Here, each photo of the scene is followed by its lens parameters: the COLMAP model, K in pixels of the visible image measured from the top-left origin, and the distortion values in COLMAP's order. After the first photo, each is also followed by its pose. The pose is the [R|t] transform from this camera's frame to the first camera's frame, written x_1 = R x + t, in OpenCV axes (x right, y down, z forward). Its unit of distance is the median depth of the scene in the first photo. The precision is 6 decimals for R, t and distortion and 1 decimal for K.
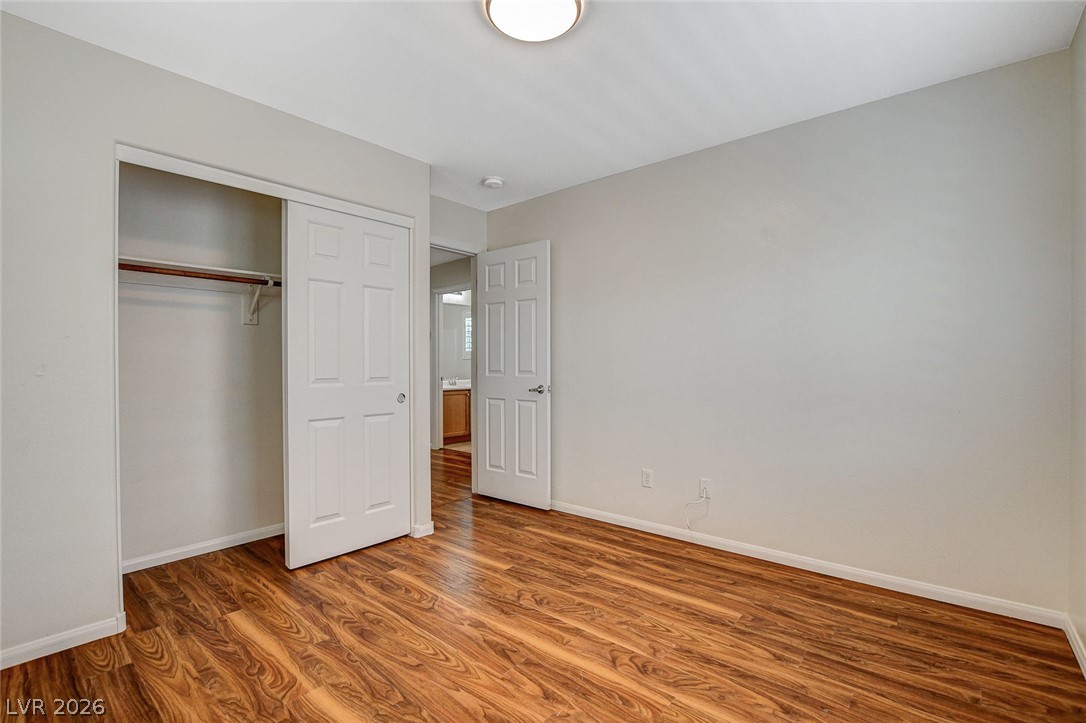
lens RADIAL K [[483.9, 0, 543.7], [0, 483.9, 367.2], [0, 0, 1]] dist [-0.028211, 0.001595]
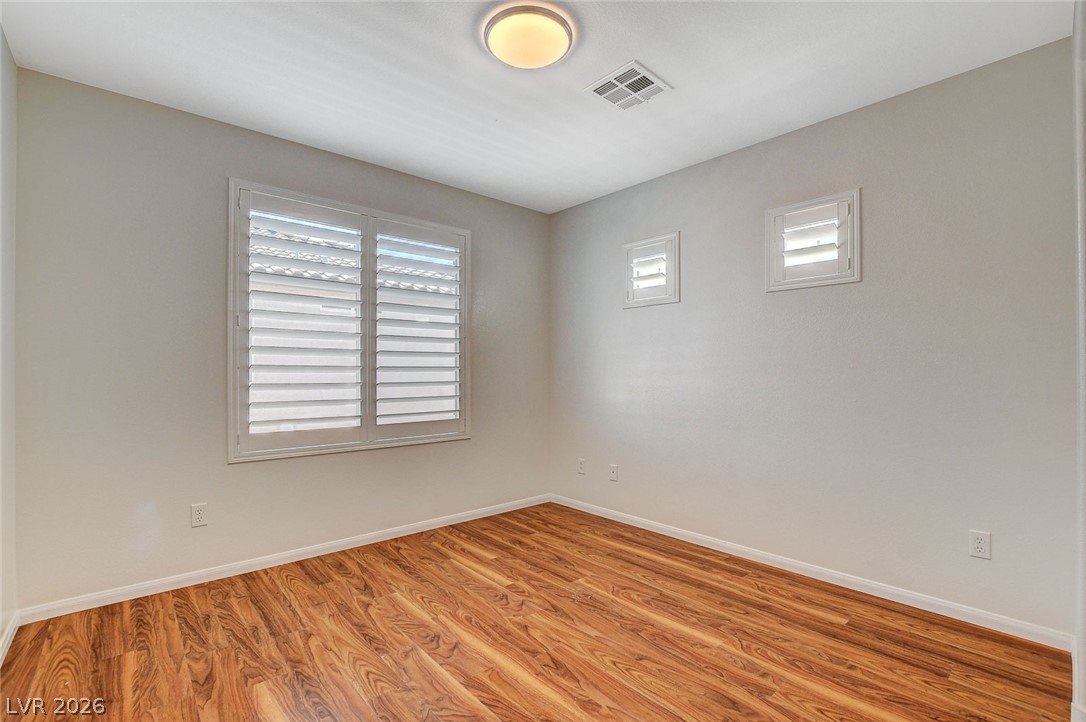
lens RADIAL K [[483.9, 0, 543.7], [0, 483.9, 366.7], [0, 0, 1]] dist [-0.028211, 0.001595]
pose [[-0.990198, 0.005155, 0.139577, -0.197989], [0.005110, 0.999987, -0.000682, -0.006361], [-0.139579, 0.000037, -0.990211, 1.995193]]
